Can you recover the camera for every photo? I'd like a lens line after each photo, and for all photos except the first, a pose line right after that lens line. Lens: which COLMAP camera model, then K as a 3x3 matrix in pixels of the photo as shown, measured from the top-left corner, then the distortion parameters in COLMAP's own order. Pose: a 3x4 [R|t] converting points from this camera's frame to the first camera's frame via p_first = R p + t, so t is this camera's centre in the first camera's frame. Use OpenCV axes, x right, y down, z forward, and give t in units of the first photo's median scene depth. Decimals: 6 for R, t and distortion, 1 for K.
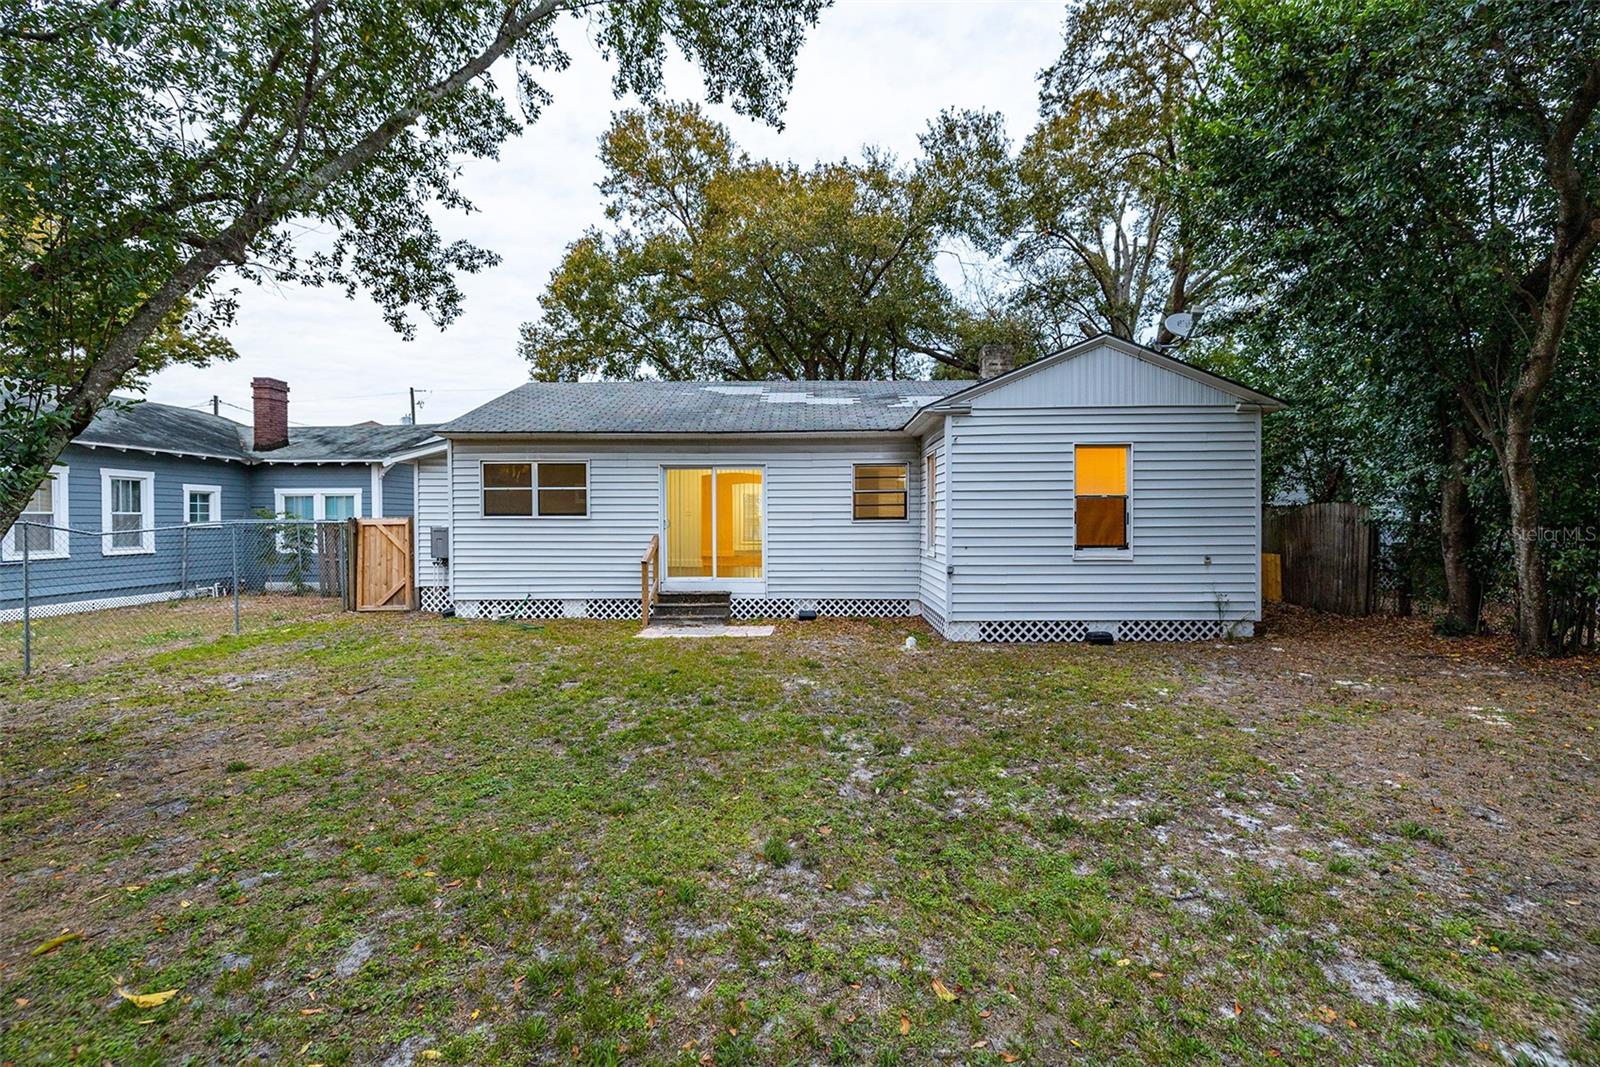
lens RADIAL K [[675.0, 0, 799.3], [0, 675.0, 527.7], [0, 0, 1]] dist [0.002938, -0.000079]
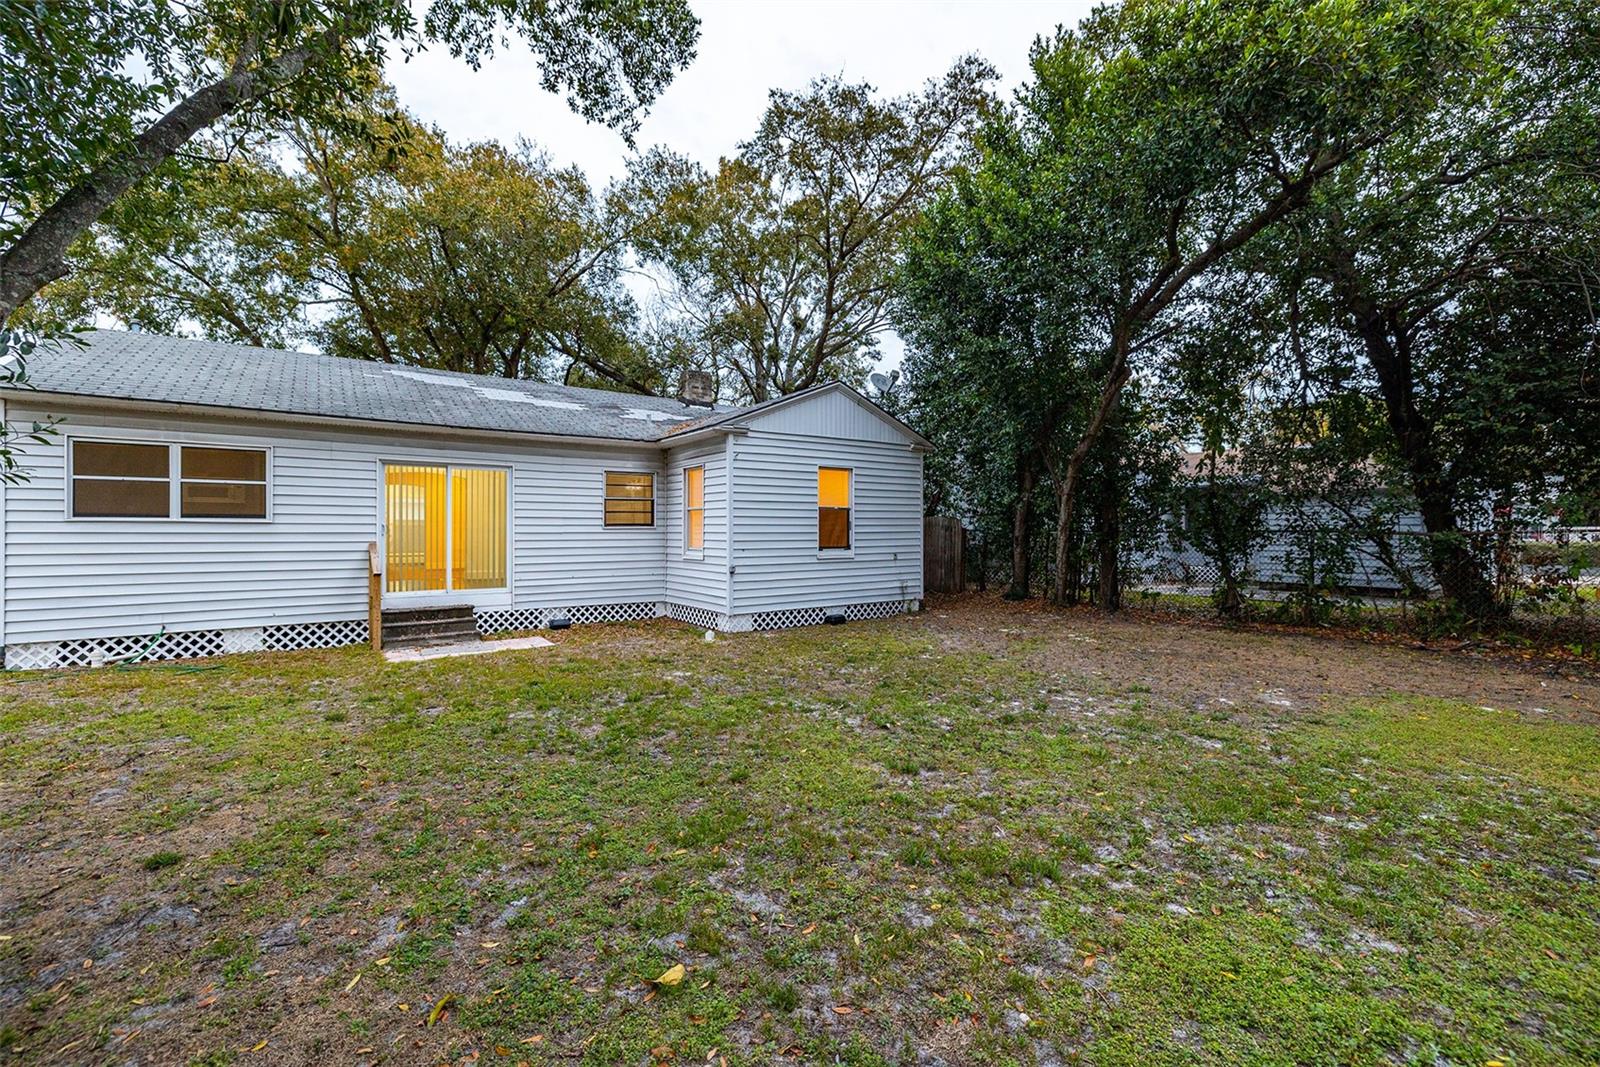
lens RADIAL K [[673.9, 0, 800.0], [0, 673.9, 533.5], [0, 0, 1]] dist [0.001035, 0.000291]
pose [[0.803867, 0.000581, 0.594808, -0.286130], [0.004935, 0.999959, -0.007647, 0.008546], [-0.594788, 0.009082, 0.803831, 0.014435]]
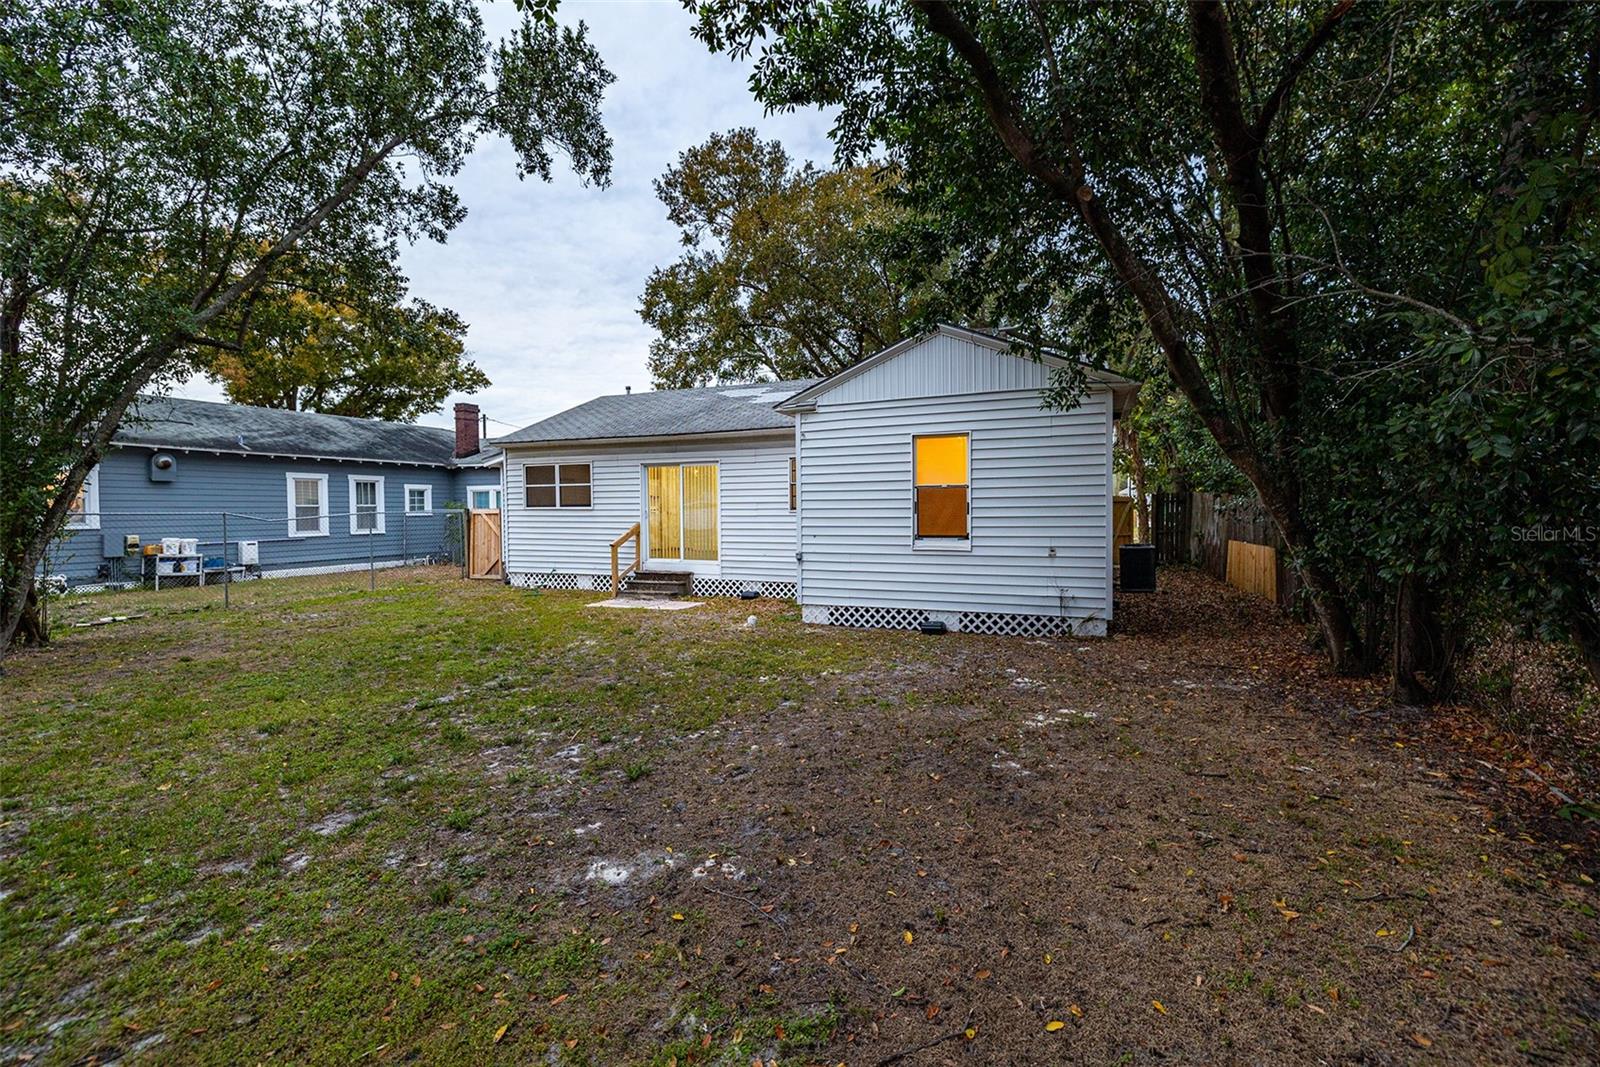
lens RADIAL K [[675.0, 0, 799.3], [0, 675.0, 527.7], [0, 0, 1]] dist [0.002938, -0.000079]
pose [[0.931256, 0.007582, -0.364286, 0.489949], [-0.000472, 0.999808, 0.019602, -0.003791], [0.364365, -0.018082, 0.931081, -0.004248]]
